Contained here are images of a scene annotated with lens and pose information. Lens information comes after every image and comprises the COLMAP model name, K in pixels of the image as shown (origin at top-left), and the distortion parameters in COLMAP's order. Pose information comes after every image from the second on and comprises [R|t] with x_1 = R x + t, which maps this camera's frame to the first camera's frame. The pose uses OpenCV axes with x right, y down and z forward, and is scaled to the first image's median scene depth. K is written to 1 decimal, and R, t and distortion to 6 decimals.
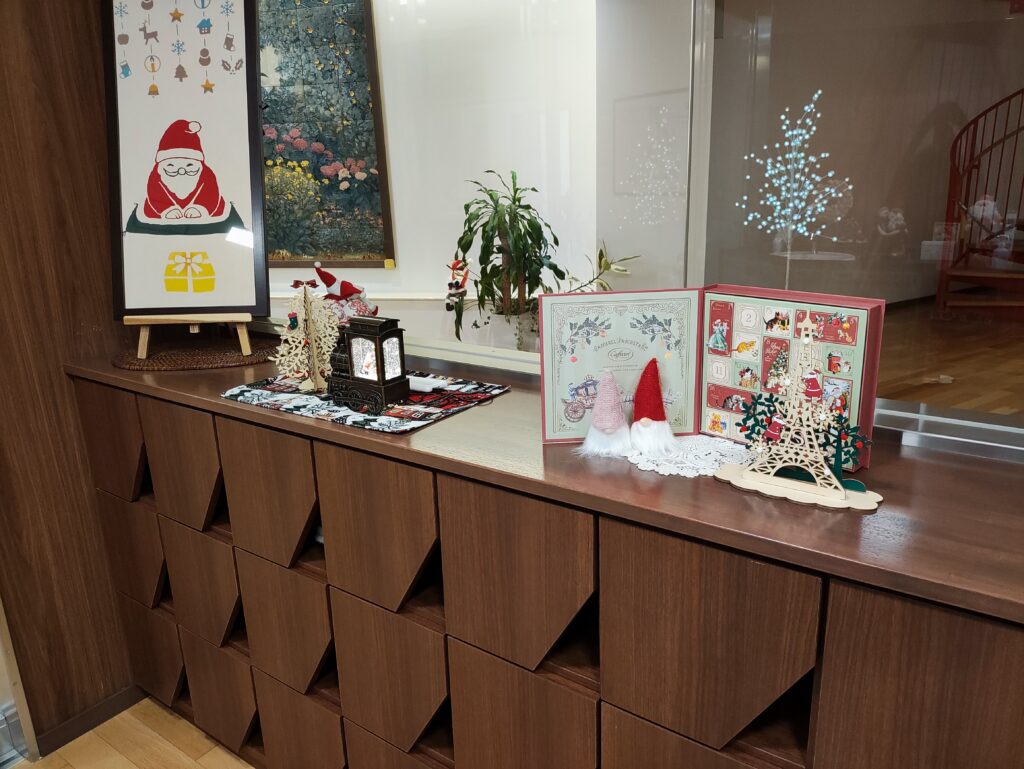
lens RADIAL K [[751.4, 0, 517.1], [0, 751.4, 381.2], [0, 0, 1]] dist [0.092436, -0.151342]
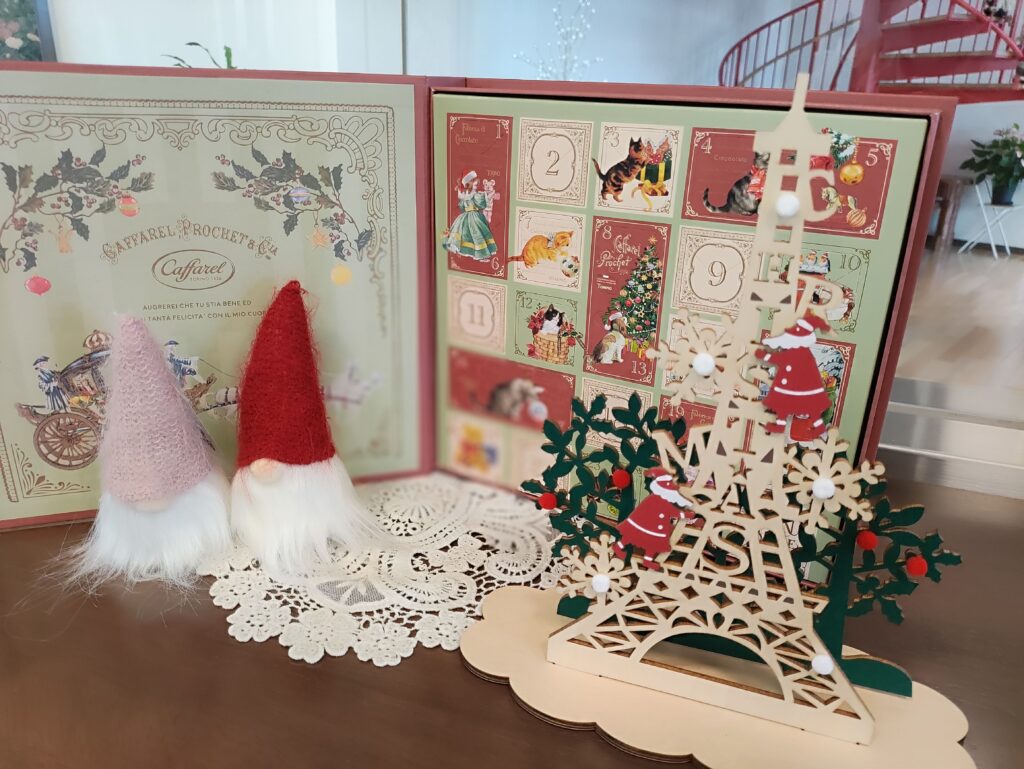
lens RADIAL K [[751.4, 0, 517.1], [0, 751.4, 381.2], [0, 0, 1]] dist [0.092436, -0.151342]
pose [[0.957255, -0.038439, 0.286679, 0.174955], [0.013024, 0.995853, 0.090039, -0.014524], [-0.288952, -0.082457, 0.953786, 0.623141]]
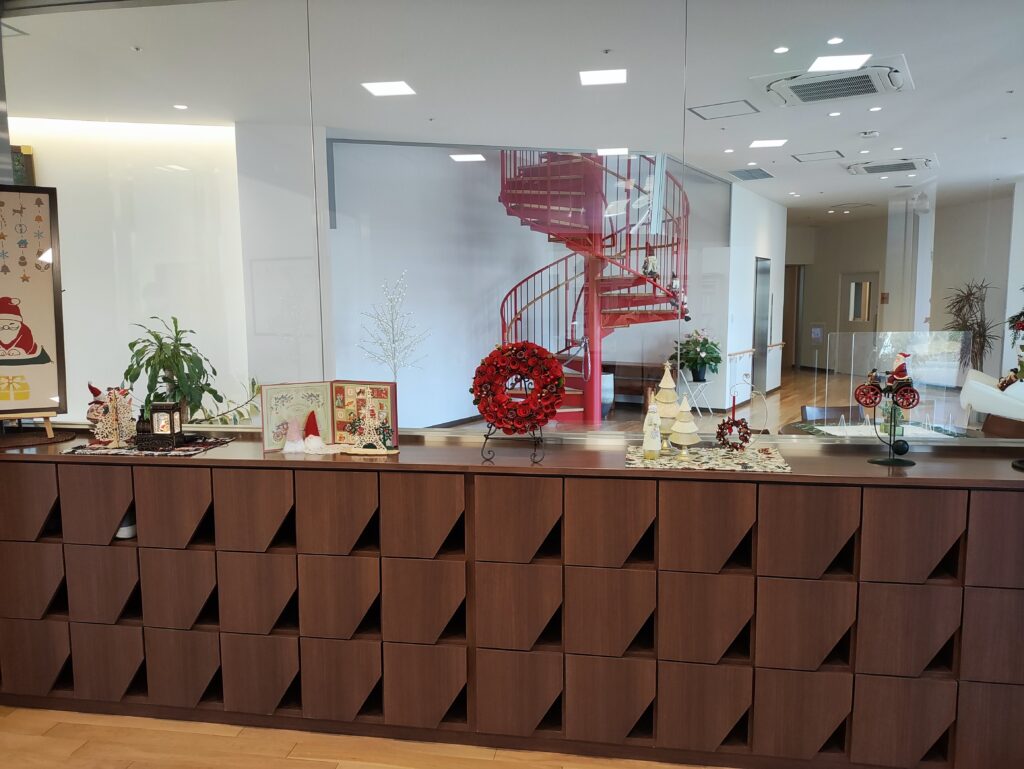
lens RADIAL K [[751.4, 0, 517.1], [0, 751.4, 381.2], [0, 0, 1]] dist [0.092436, -0.151342]
pose [[0.889839, -0.021014, 0.455791, -0.325330], [0.100835, 0.983297, -0.151524, 0.299256], [-0.444994, 0.180791, 0.877095, -1.374624]]
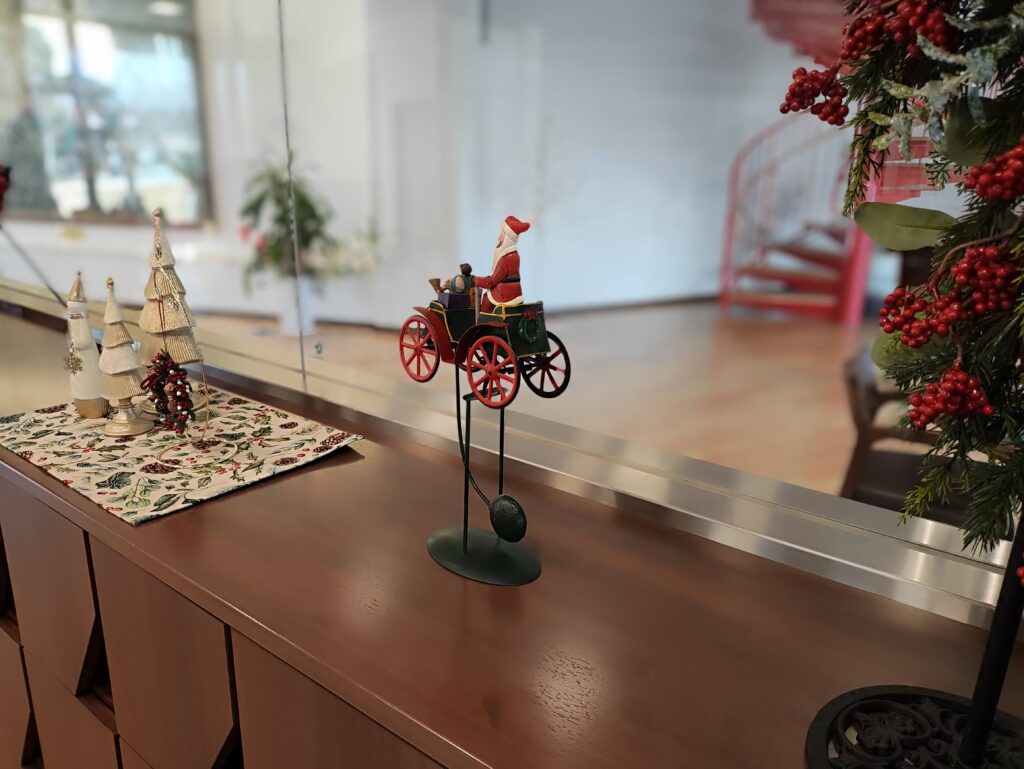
lens RADIAL K [[751.4, 0, 517.1], [0, 751.4, 381.2], [0, 0, 1]] dist [0.092436, -0.151342]
pose [[0.997846, 0.061596, -0.022579, 1.574468], [-0.061311, 0.998032, 0.013118, 0.135968], [0.023342, -0.011705, 0.999659, -0.614659]]
